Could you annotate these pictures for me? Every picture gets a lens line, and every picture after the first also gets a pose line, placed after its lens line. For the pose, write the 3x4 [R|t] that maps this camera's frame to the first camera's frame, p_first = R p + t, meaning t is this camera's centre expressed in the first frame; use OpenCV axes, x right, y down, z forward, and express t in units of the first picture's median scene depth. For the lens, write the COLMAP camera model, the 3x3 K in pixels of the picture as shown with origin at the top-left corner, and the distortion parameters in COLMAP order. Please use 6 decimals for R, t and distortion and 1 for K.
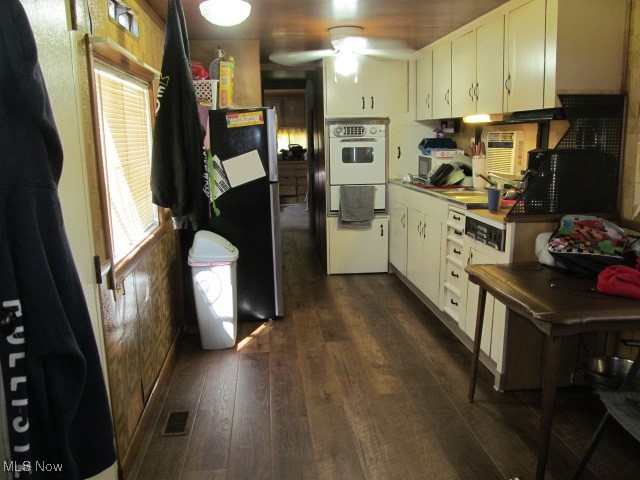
lens RADIAL K [[526.1, 0, 320.0], [0, 526.1, 240.0], [0, 0, 1]] dist [-0.059659, 0.007222]
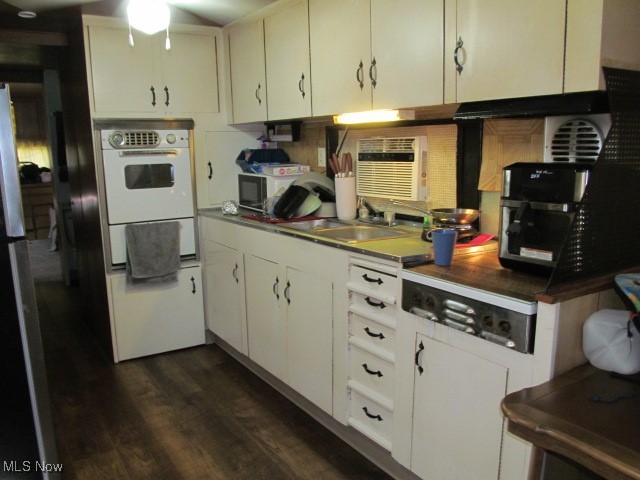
lens RADIAL K [[526.1, 0, 320.0], [0, 526.1, 240.0], [0, 0, 1]] dist [-0.059659, 0.007222]
pose [[0.886748, -0.079729, 0.455325, -0.044649], [0.091357, 0.995812, -0.003549, -0.064295], [-0.453135, 0.044744, 0.890318, 0.348493]]
